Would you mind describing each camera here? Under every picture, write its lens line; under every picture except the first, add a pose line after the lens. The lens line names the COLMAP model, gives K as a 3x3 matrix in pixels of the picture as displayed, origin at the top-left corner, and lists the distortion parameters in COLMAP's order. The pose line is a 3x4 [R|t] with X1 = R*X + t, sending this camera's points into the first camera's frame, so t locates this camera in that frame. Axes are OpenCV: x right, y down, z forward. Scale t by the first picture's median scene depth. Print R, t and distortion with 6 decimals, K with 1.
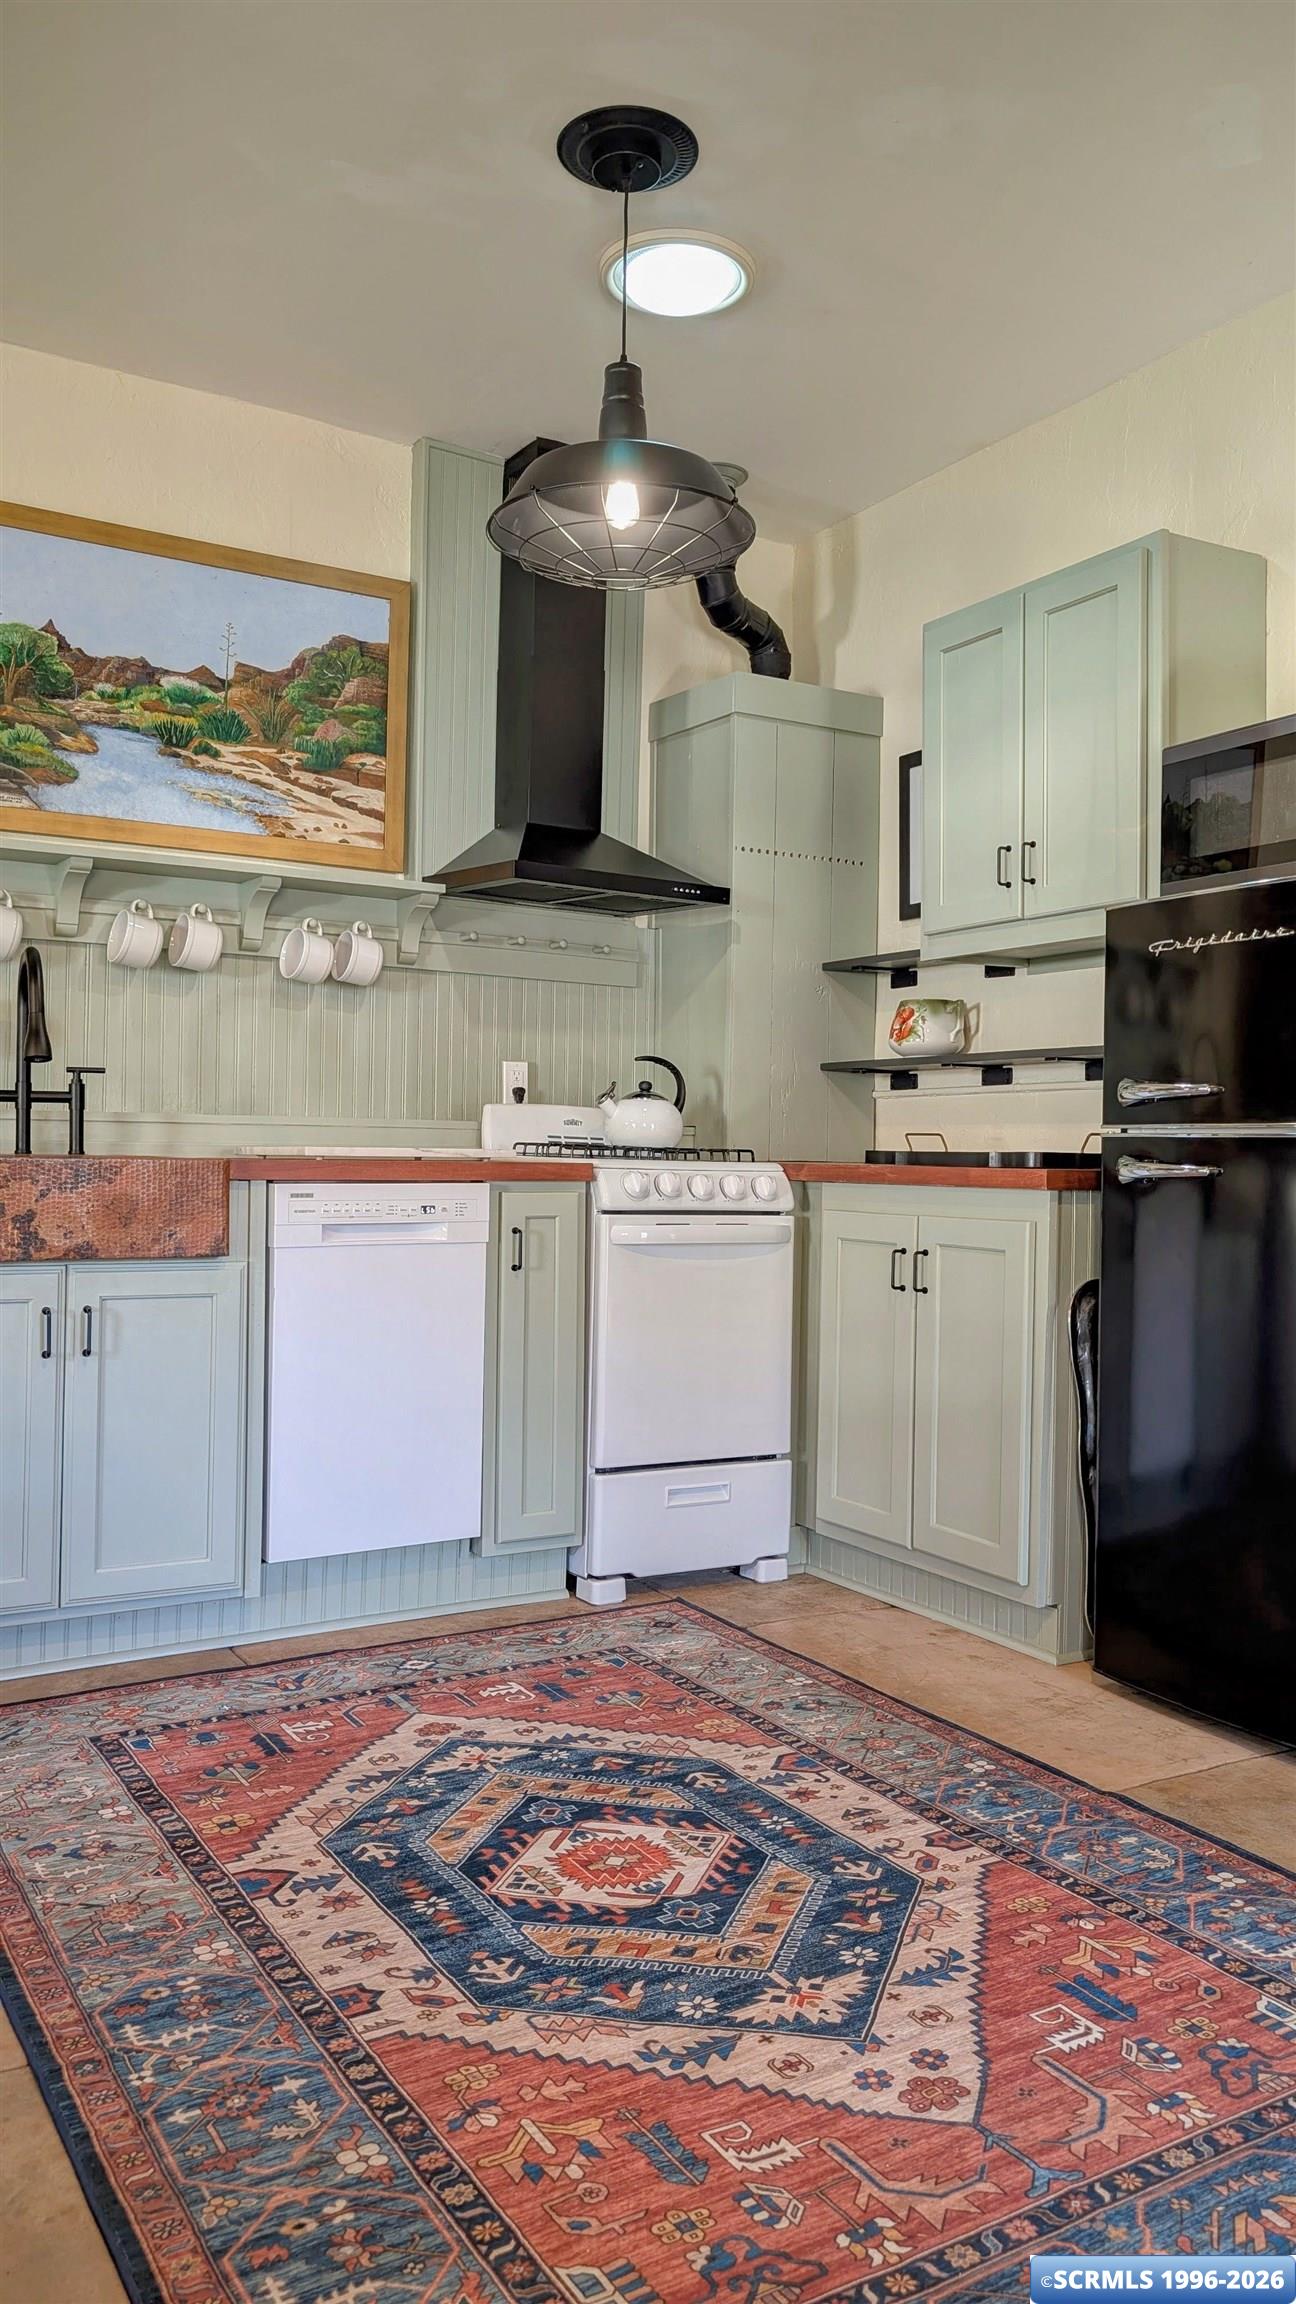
lens RADIAL K [[1682.6, 0, 652.2], [0, 1682.6, 1146.6], [0, 0, 1]] dist [-0.000416, -0.005138]
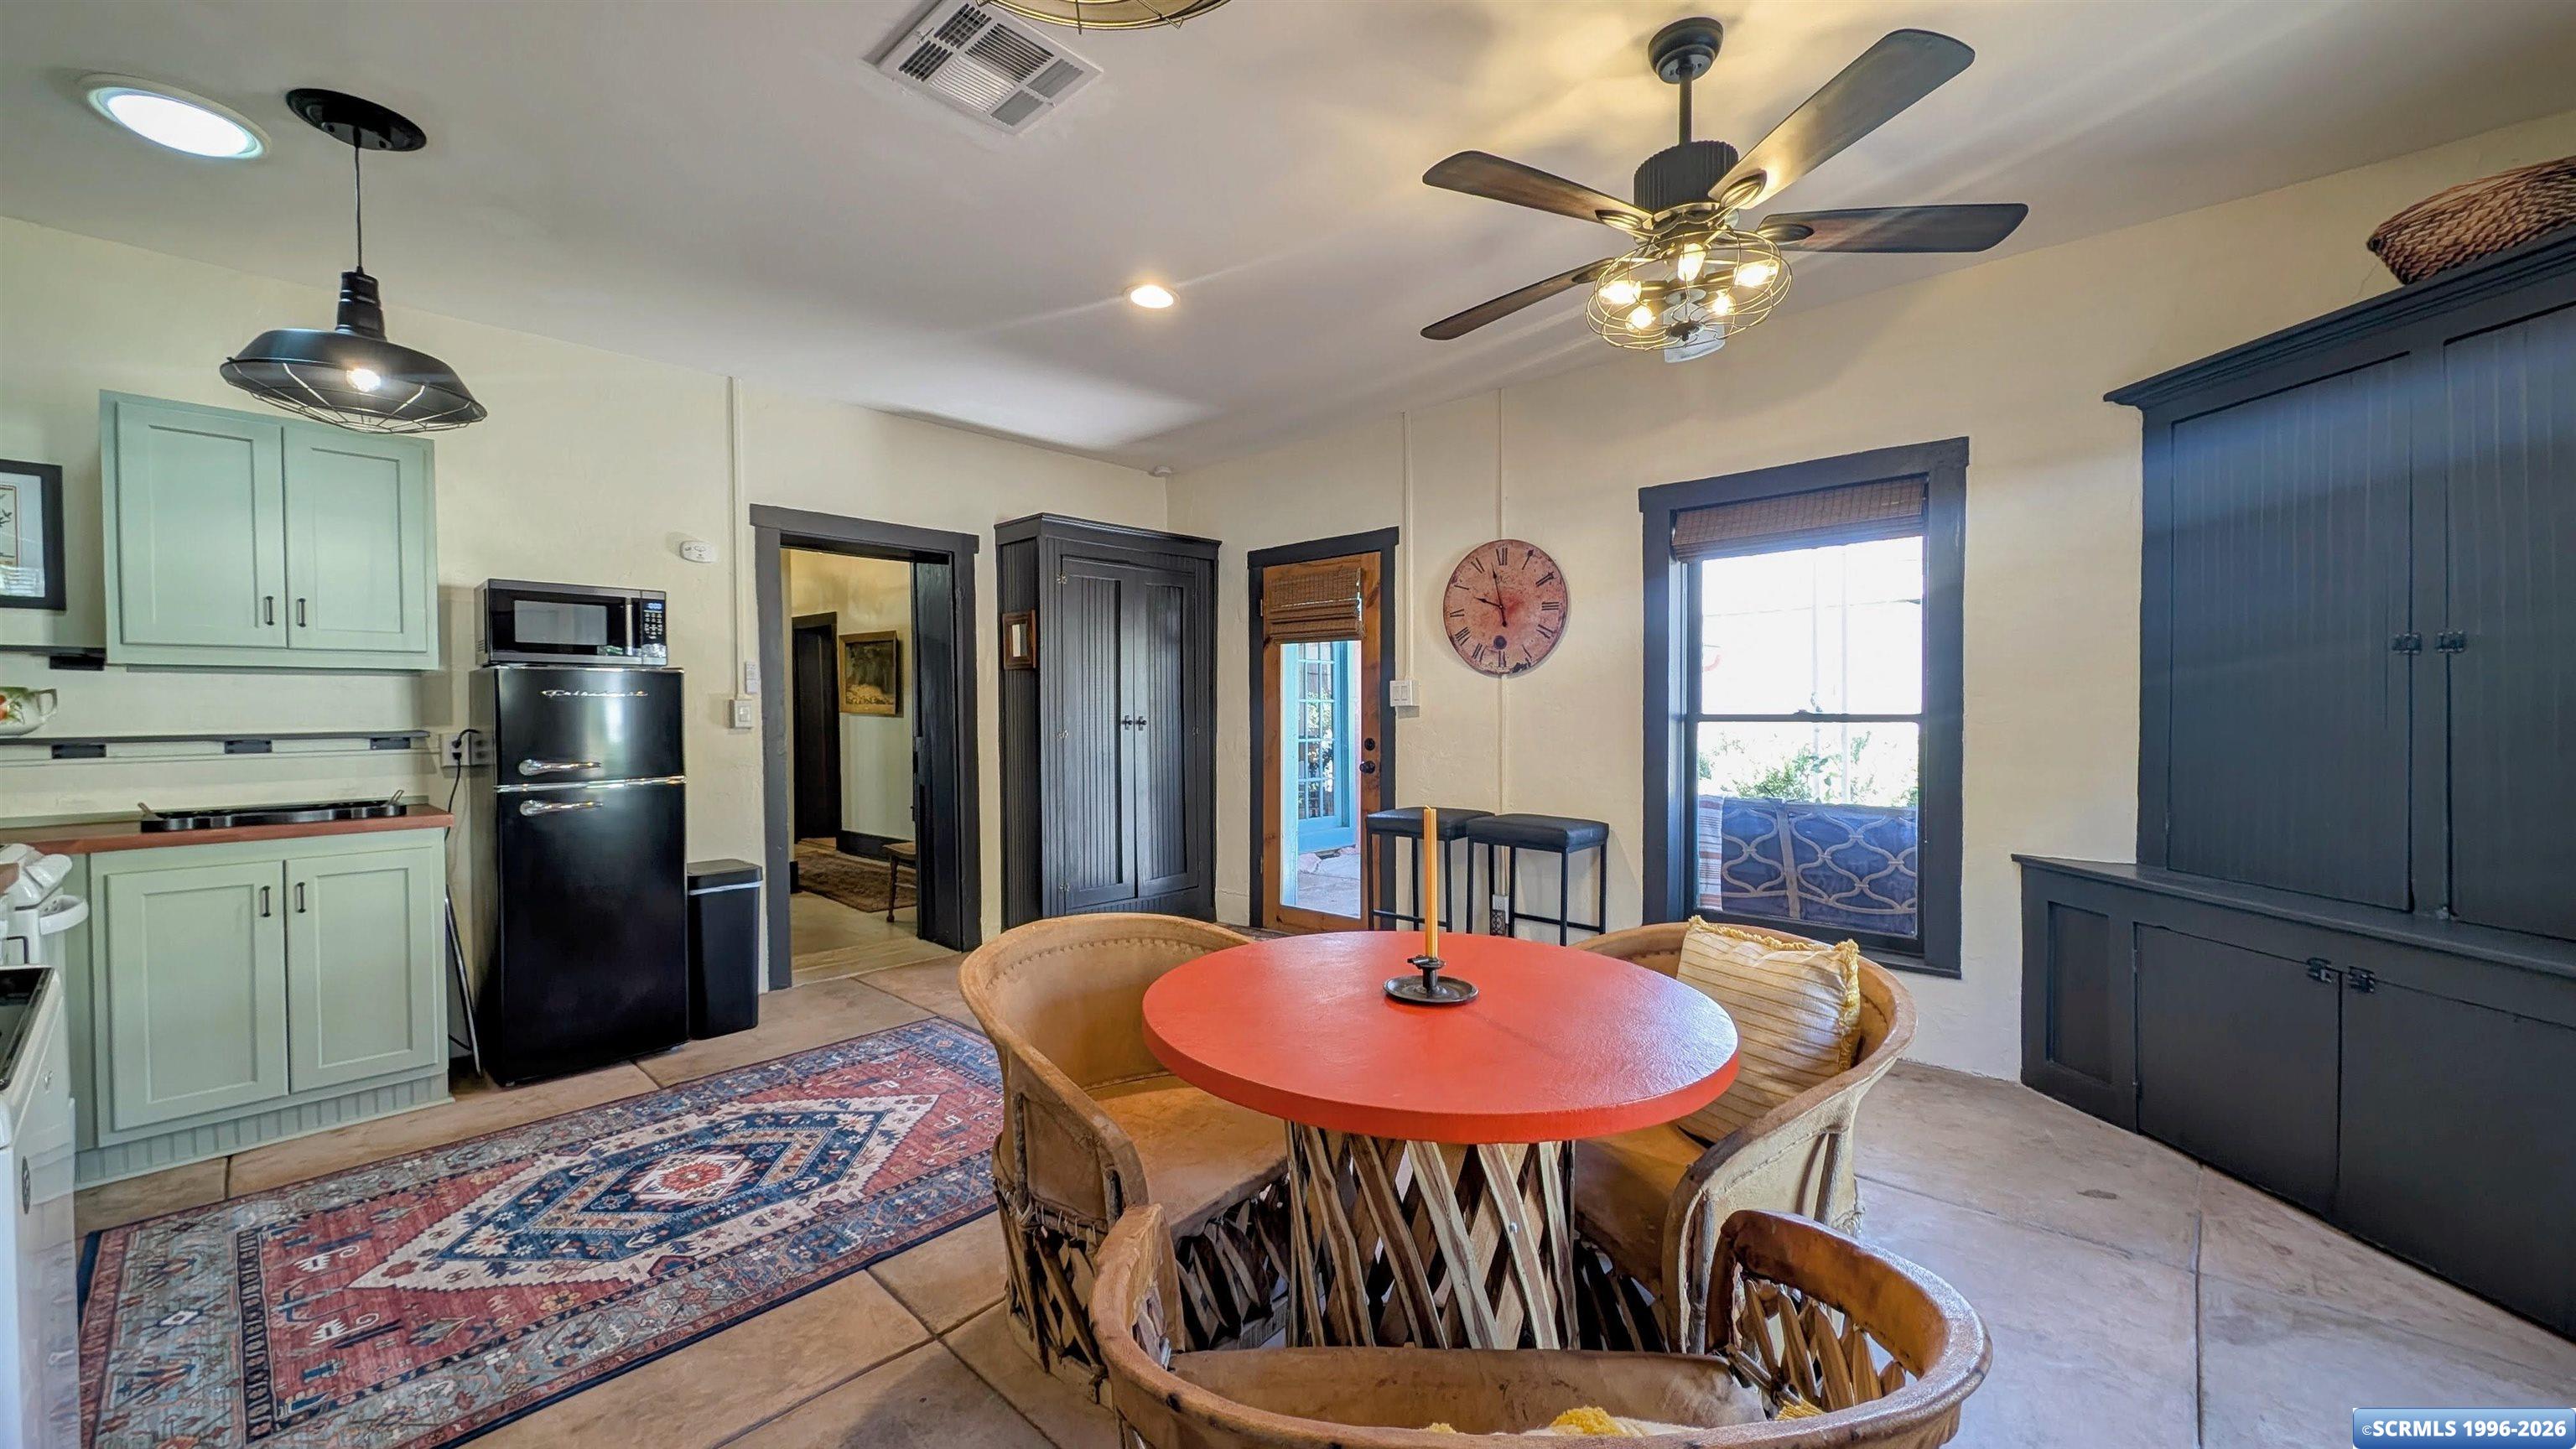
lens RADIAL K [[967.5, 0, 1287.8], [0, 967.5, 722.6], [0, 0, 1]] dist [0.003963, -0.002589]
pose [[-0.292725, -0.022230, 0.955938, -1.300249], [0.001981, 0.999713, 0.023855, -0.138997], [-0.956195, 0.008876, -0.292597, 0.644369]]
